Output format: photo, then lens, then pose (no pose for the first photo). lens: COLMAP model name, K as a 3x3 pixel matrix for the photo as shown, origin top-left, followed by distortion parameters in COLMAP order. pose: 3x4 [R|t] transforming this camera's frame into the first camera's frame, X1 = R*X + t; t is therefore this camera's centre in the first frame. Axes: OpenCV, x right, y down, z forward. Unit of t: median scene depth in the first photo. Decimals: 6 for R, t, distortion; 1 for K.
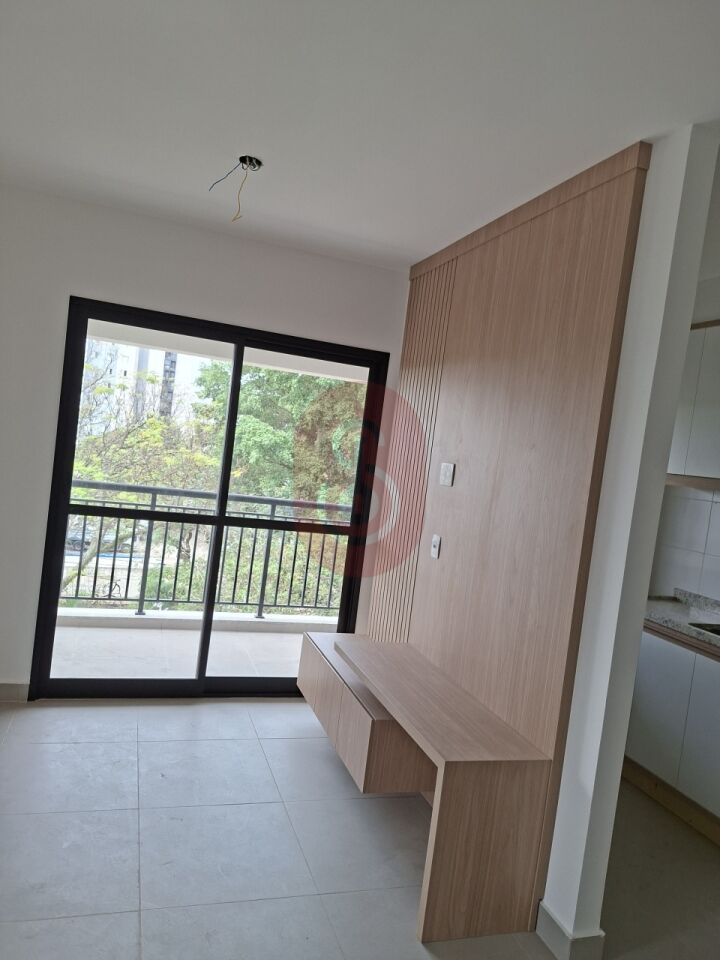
lens RADIAL K [[640.1, 0, 358.1], [0, 640.1, 471.0], [0, 0, 1]] dist [0.002062, -0.000737]
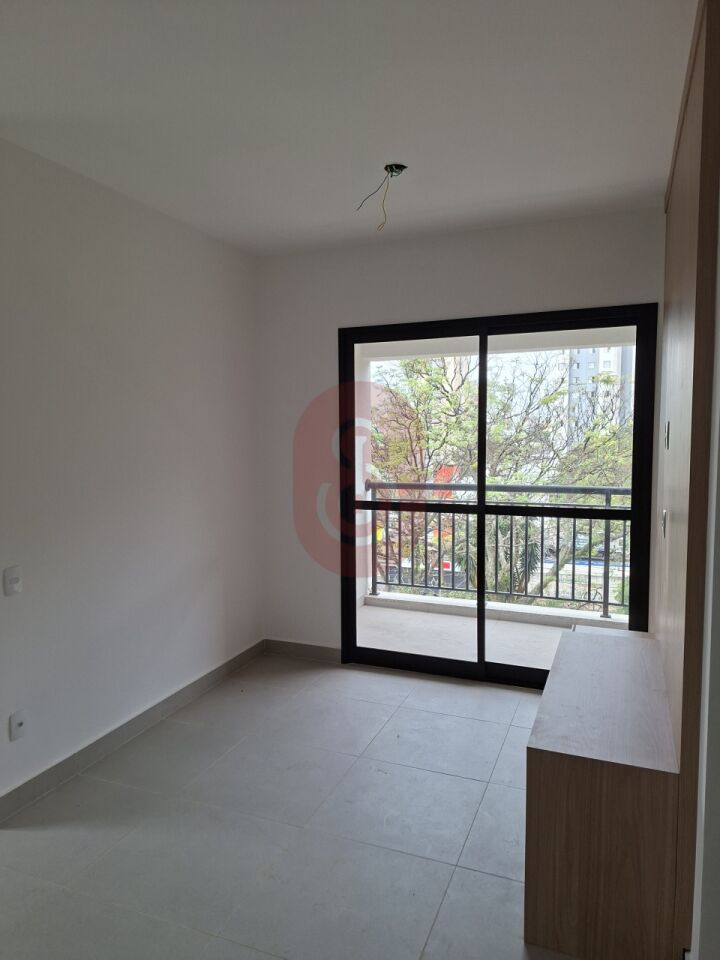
lens RADIAL K [[660.8, 0, 359.1], [0, 660.8, 482.8], [0, 0, 1]] dist [0.031080, -0.000171]
pose [[0.743270, -0.071213, -0.665191, 0.346059], [0.081677, 0.996540, -0.015422, 0.034914], [0.663987, -0.042868, 0.746514, 0.082335]]
